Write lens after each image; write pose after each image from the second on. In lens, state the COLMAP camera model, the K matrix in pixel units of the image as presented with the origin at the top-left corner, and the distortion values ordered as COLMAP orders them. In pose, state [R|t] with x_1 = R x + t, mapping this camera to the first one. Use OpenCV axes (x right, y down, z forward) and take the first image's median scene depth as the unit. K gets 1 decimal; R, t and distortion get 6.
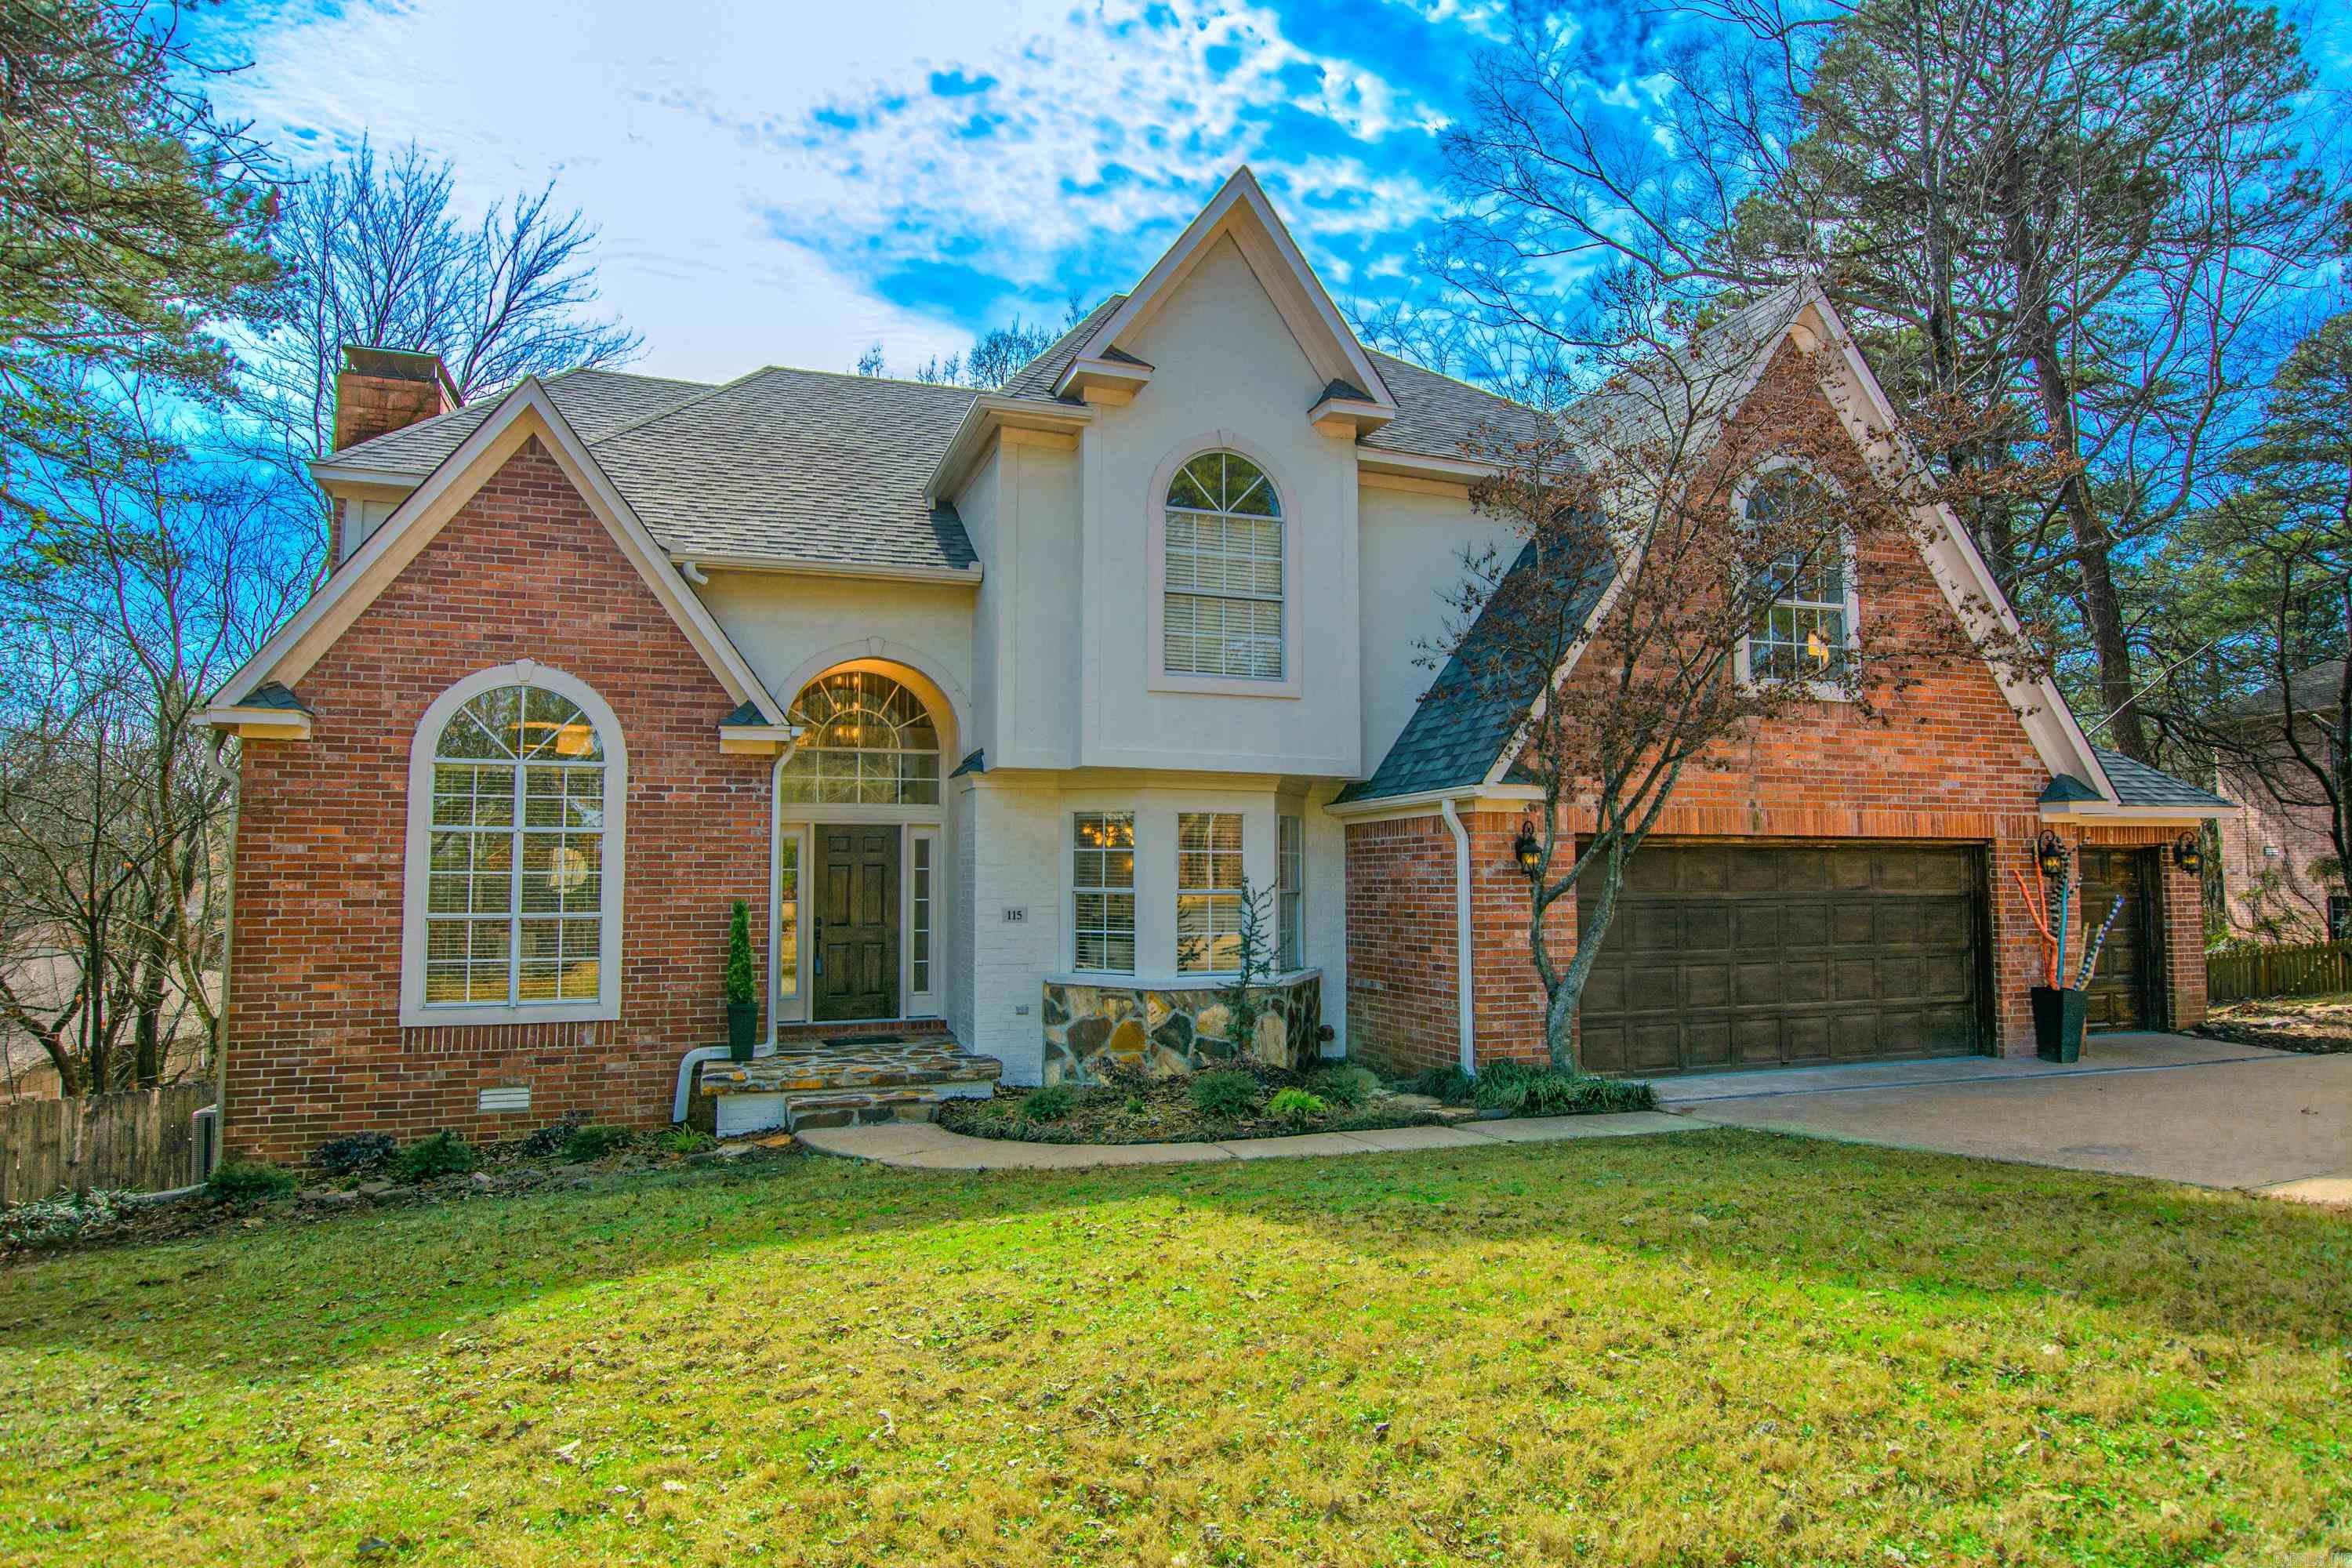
lens RADIAL K [[1508.9, 0, 1176.0], [0, 1508.9, 784.0], [0, 0, 1]] dist [-0.021794, -0.001008]
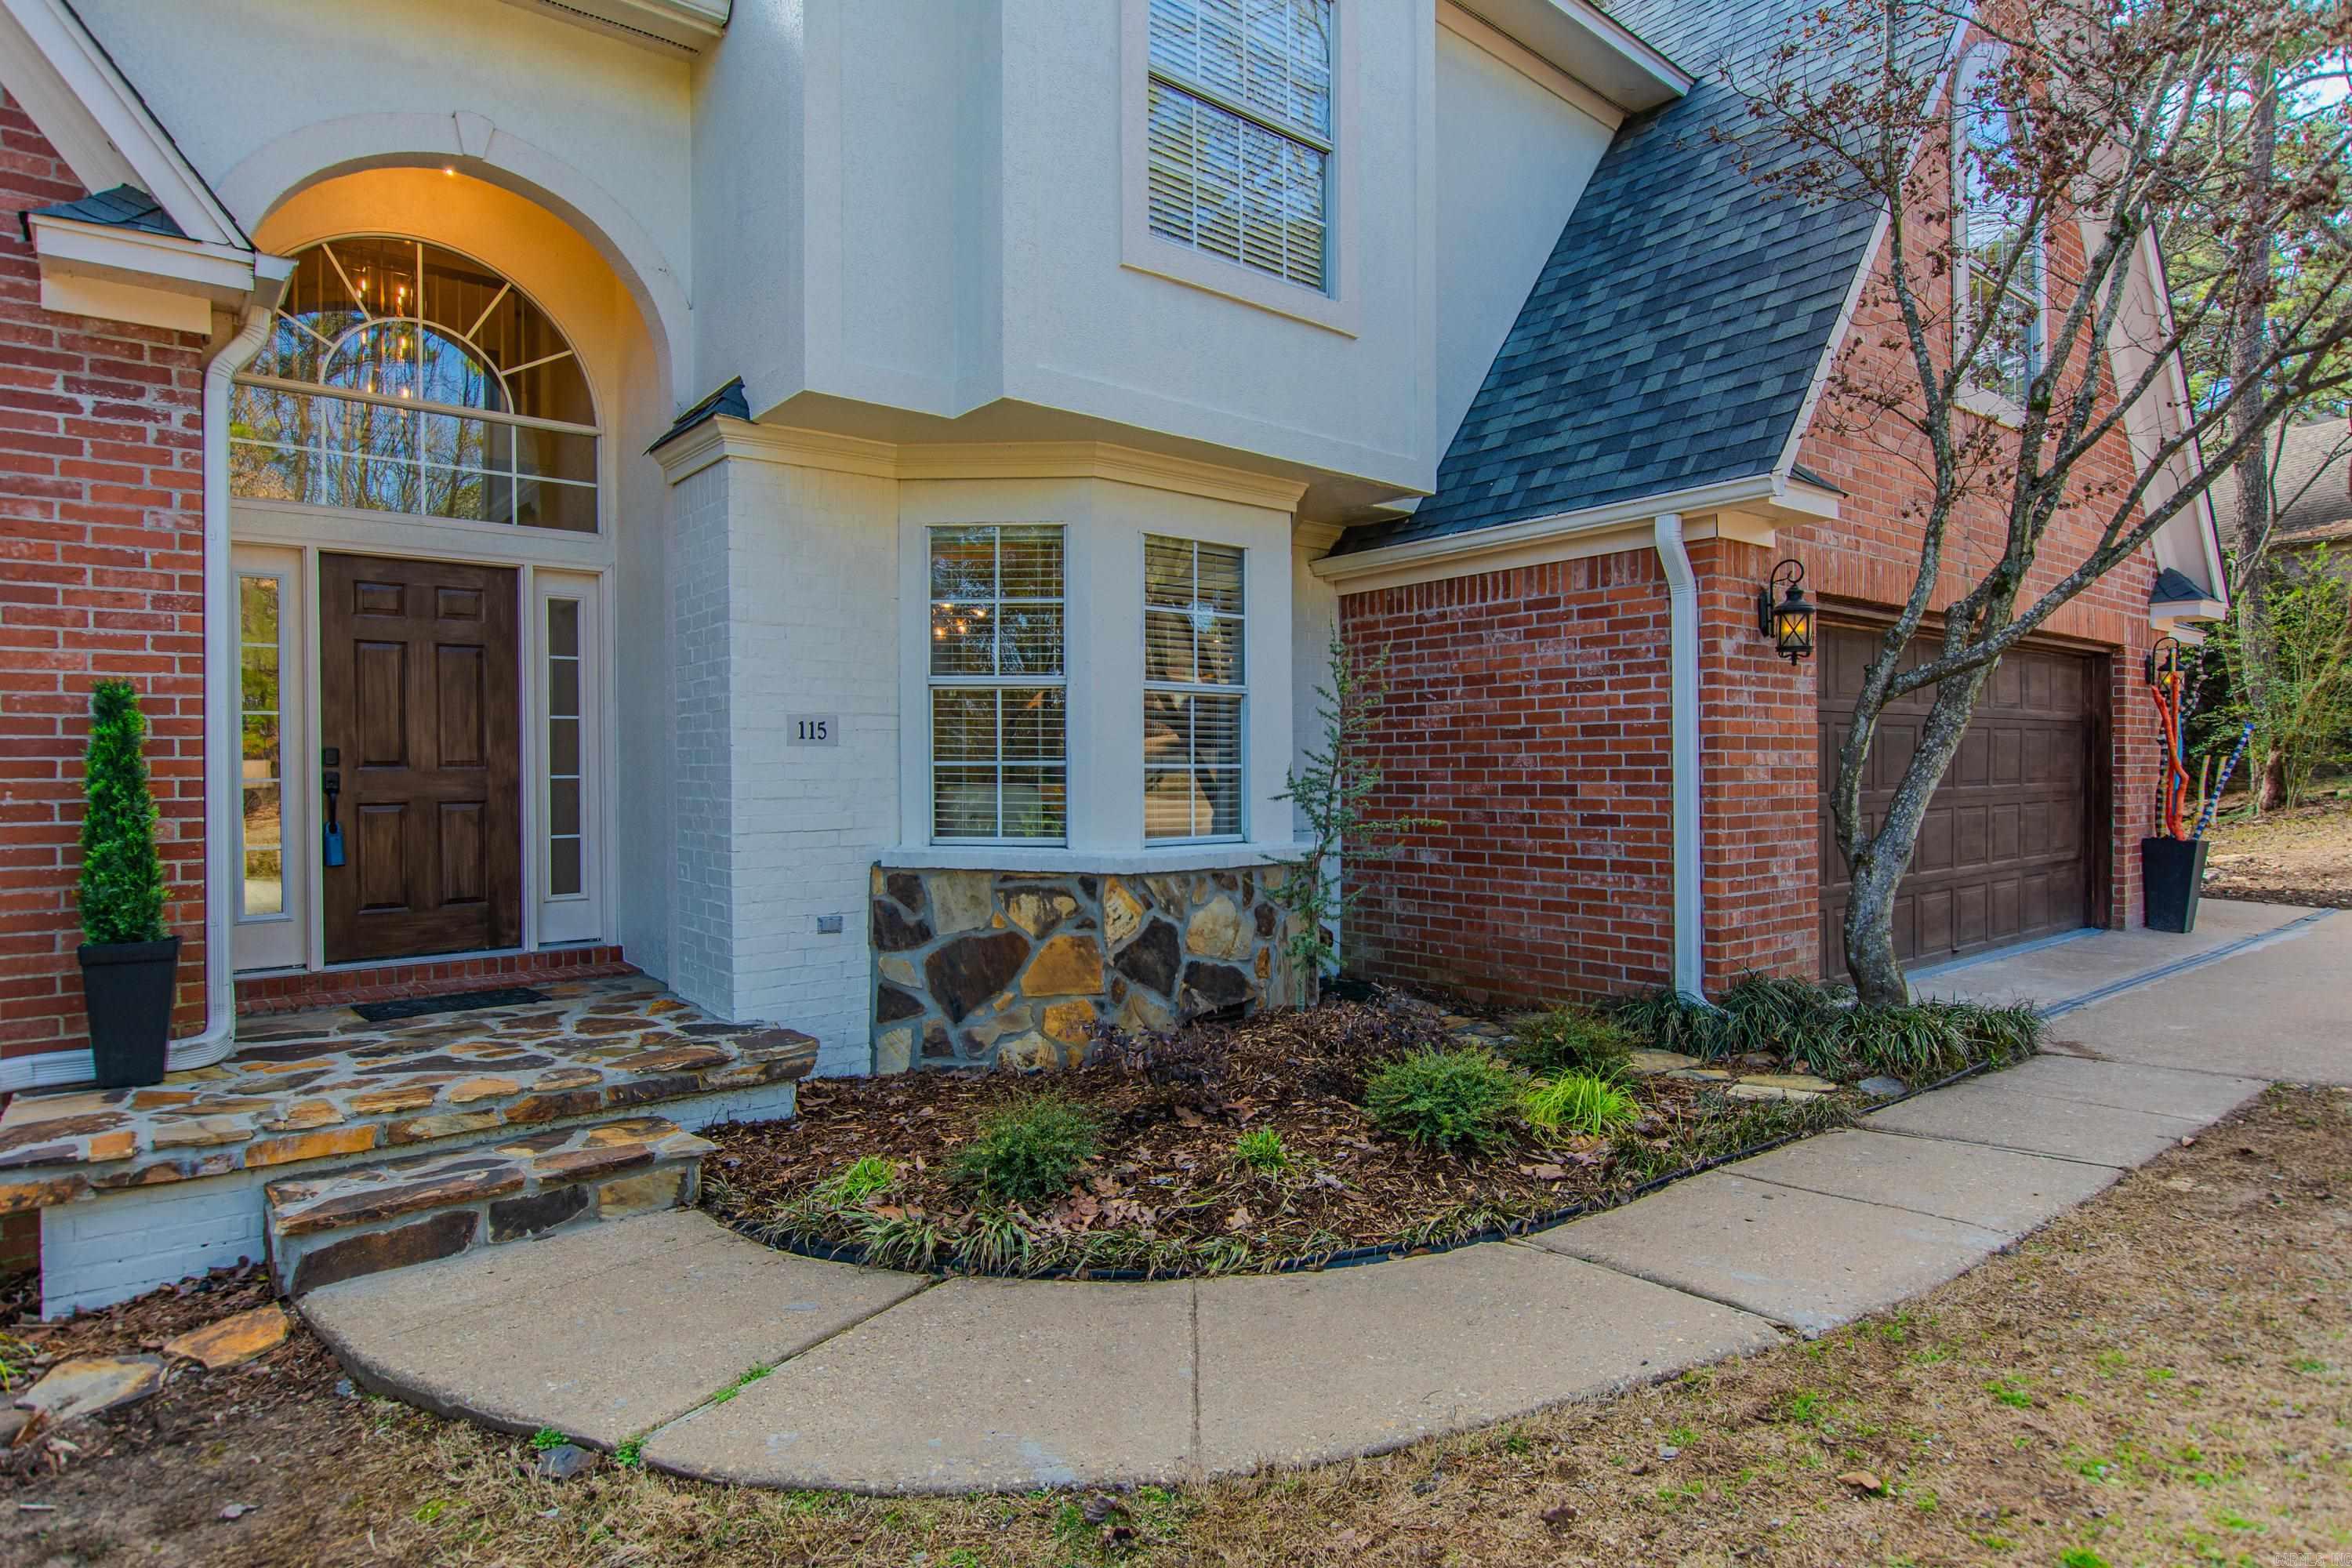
lens RADIAL K [[1303.2, 0, 1176.0], [0, 1303.2, 784.0], [0, 0, 1]] dist [0.000449, -0.000582]
pose [[0.933987, -0.006419, 0.357248, -0.149631], [-0.017071, 0.997895, 0.062562, 0.076861], [-0.356898, -0.064531, 0.931912, 0.573532]]
